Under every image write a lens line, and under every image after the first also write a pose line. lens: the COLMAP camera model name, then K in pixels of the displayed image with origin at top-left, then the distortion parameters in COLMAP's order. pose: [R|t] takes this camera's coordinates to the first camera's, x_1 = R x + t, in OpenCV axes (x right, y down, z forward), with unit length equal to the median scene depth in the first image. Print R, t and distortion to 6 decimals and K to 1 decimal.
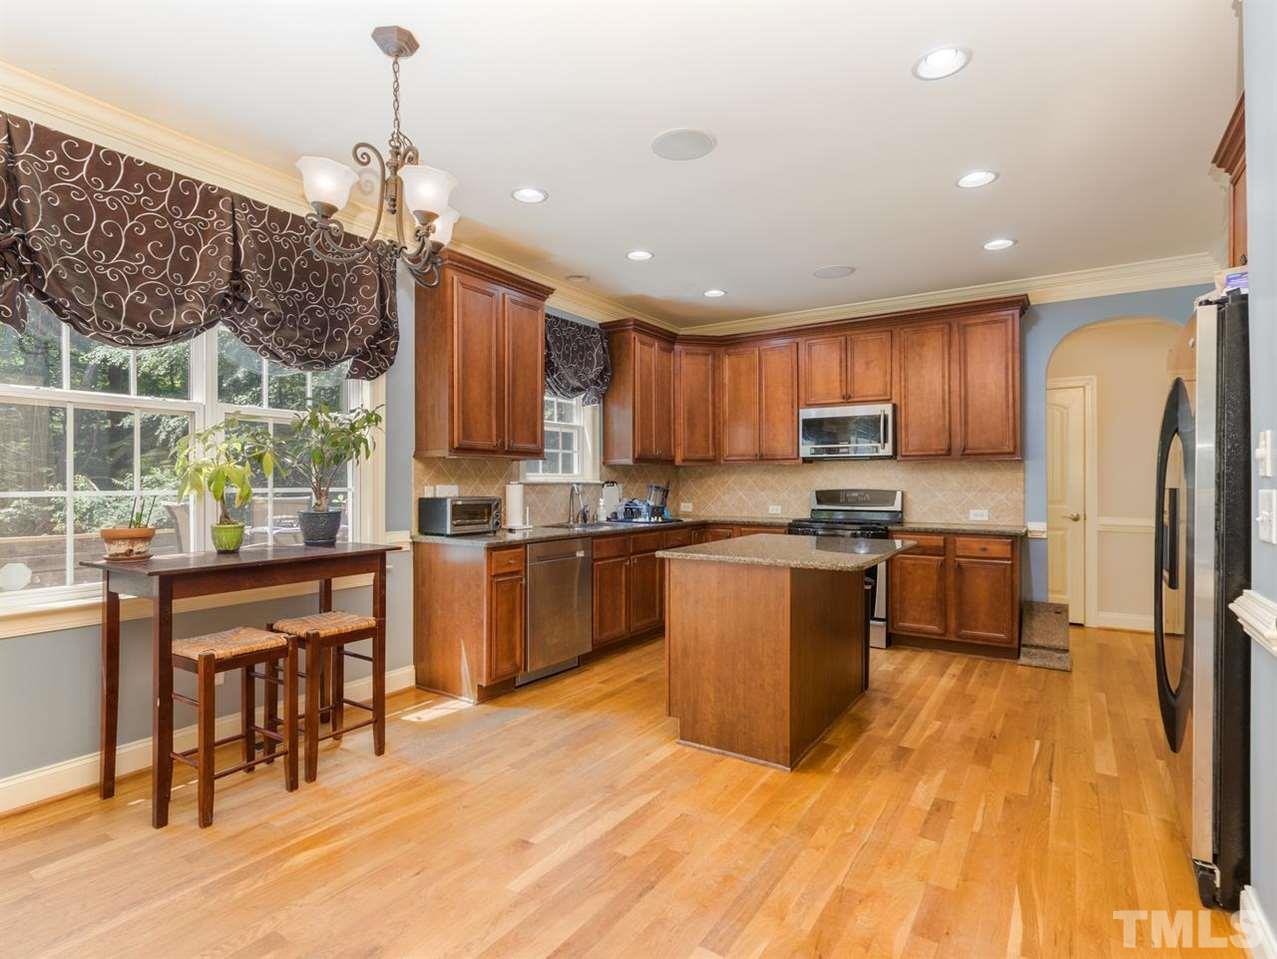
lens RADIAL K [[666.0, 0, 634.9], [0, 666.0, 471.1], [0, 0, 1]] dist [-0.001868, 0.000449]
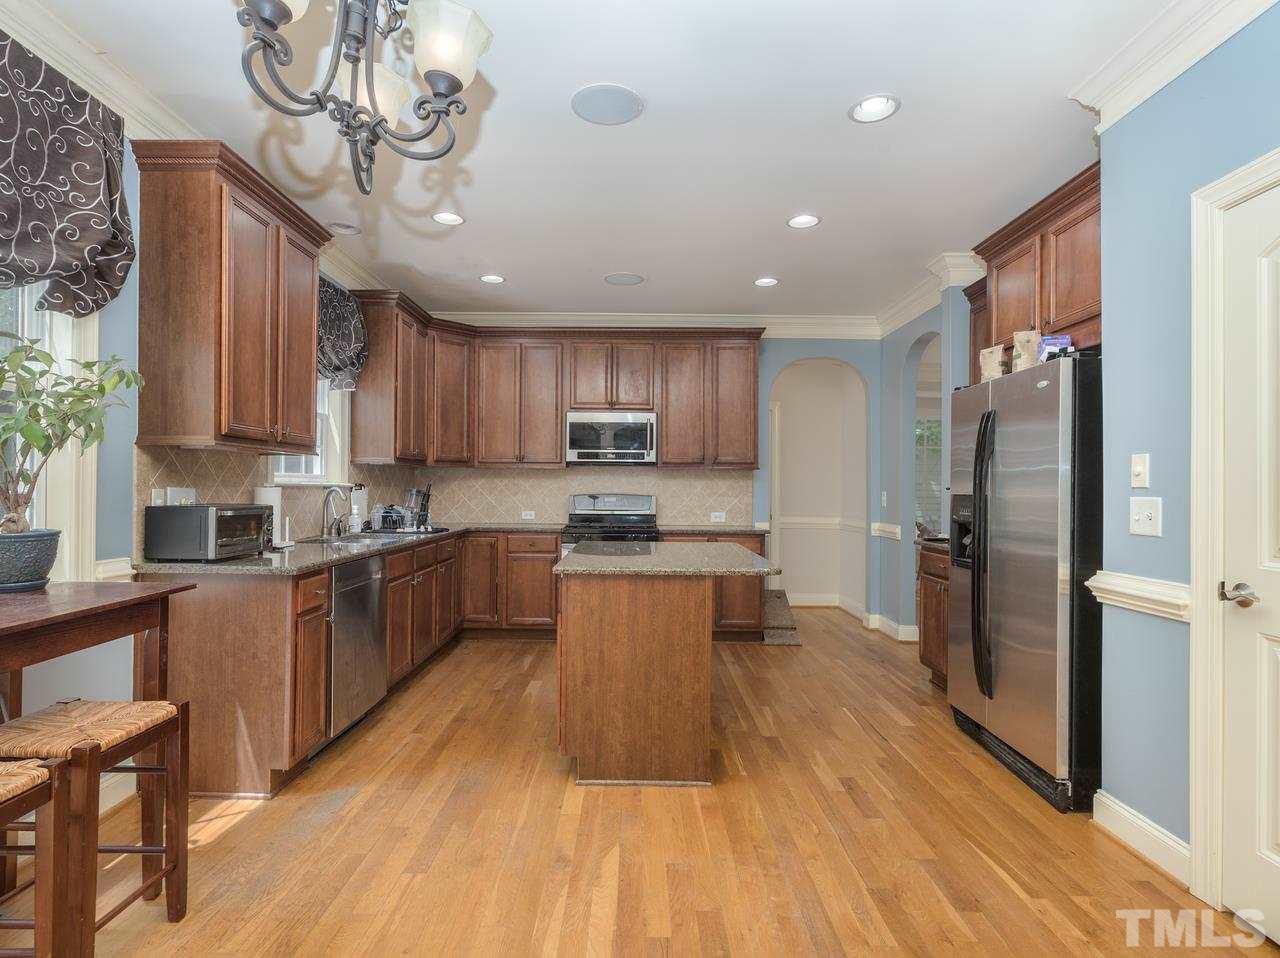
lens RADIAL K [[656.1, 0, 640.0], [0, 656.1, 479.0], [0, 0, 1]] dist [-0.001139, -0.000687]
pose [[0.834338, 0.013908, 0.551078, -0.269497], [-0.016910, 0.999857, 0.000367, 0.004197], [-0.550994, -0.009625, 0.834454, 0.185306]]
